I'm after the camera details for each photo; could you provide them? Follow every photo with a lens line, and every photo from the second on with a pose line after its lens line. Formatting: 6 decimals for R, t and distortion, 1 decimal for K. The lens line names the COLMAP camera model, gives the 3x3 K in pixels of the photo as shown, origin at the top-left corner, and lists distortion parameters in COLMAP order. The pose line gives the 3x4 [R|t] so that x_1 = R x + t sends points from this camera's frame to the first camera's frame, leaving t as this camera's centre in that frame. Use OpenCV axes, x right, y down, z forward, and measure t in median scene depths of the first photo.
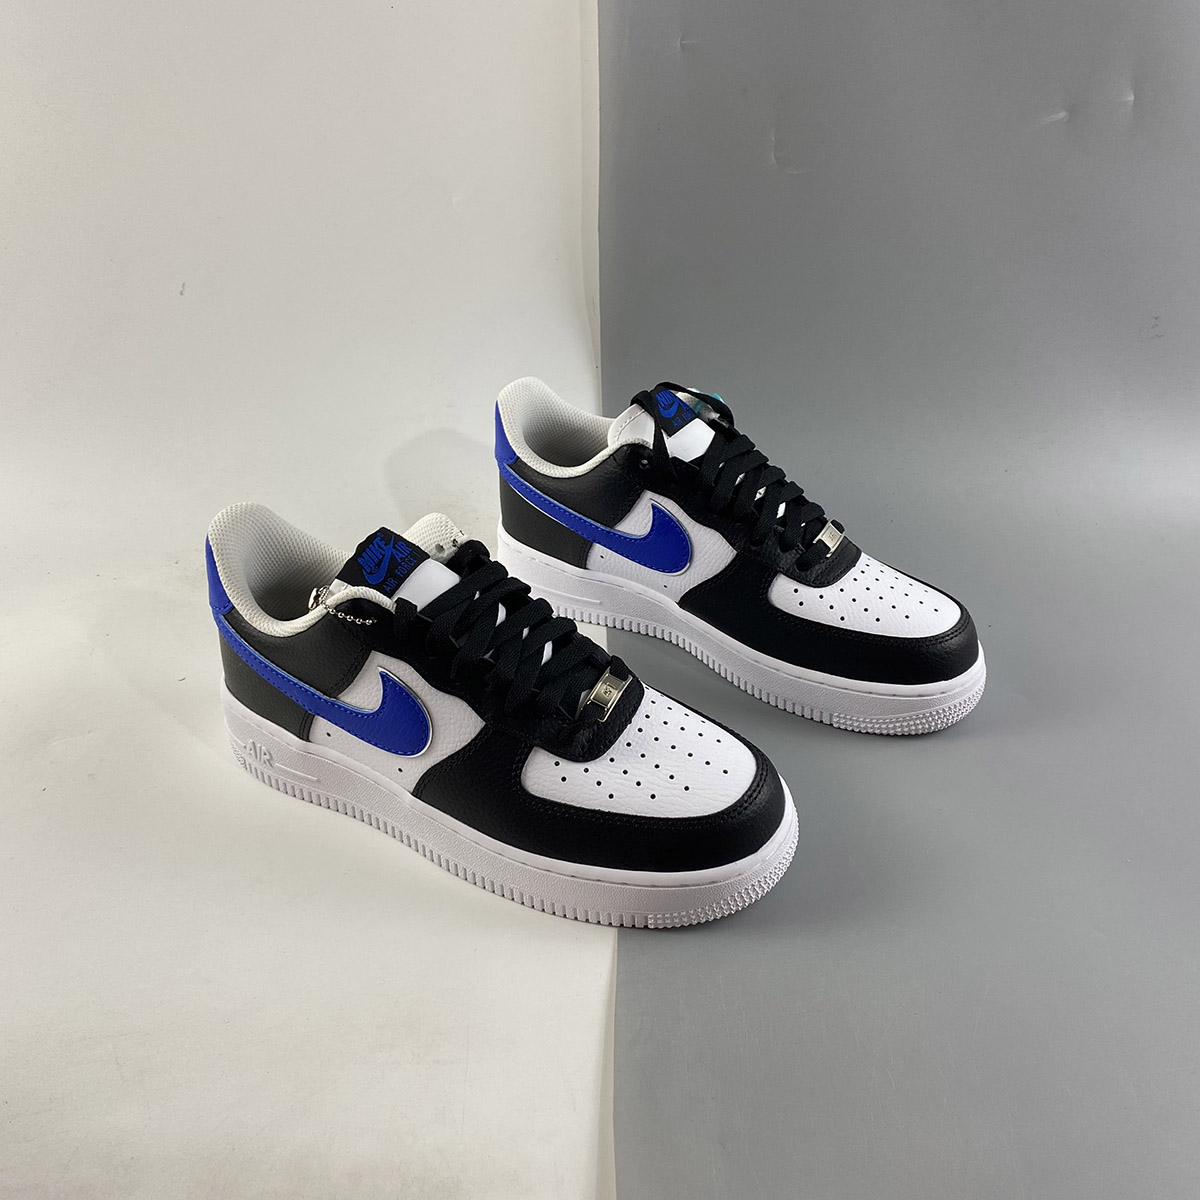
lens RADIAL K [[1270.0, 0, 600.7], [0, 1270.0, 586.1], [0, 0, 1]] dist [0.083079, -0.303078]
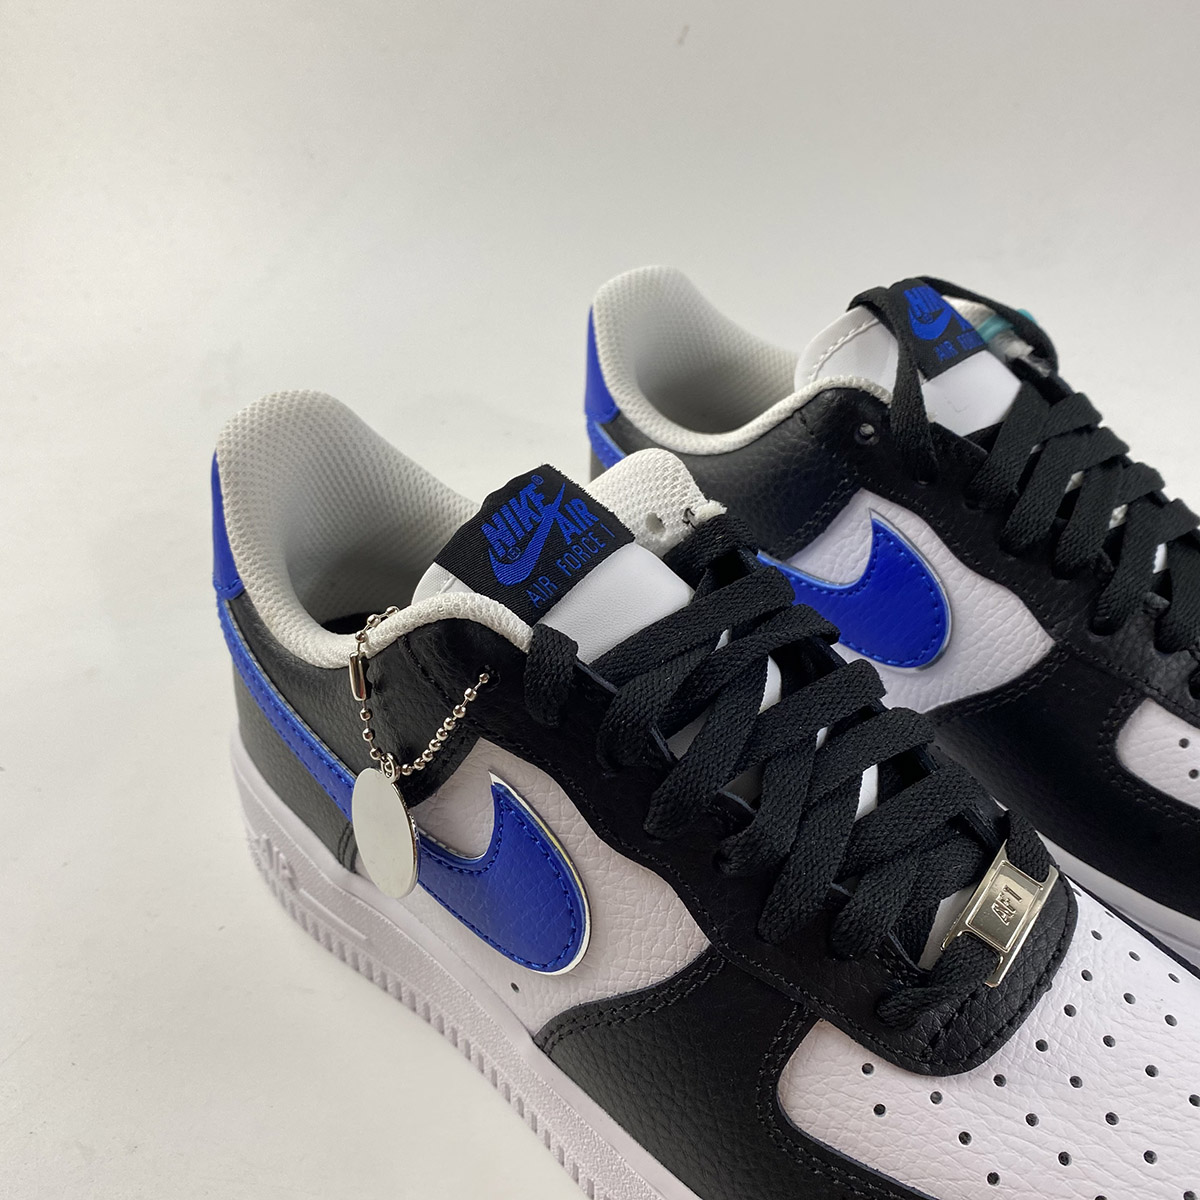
lens RADIAL K [[1270.0, 0, 600.7], [0, 1270.0, 586.1], [0, 0, 1]] dist [0.083079, -0.303078]
pose [[0.979695, 0.125572, -0.156299, -0.072187], [-0.118389, 0.991471, 0.054483, -0.030938], [0.161808, -0.034873, 0.986206, 0.549897]]
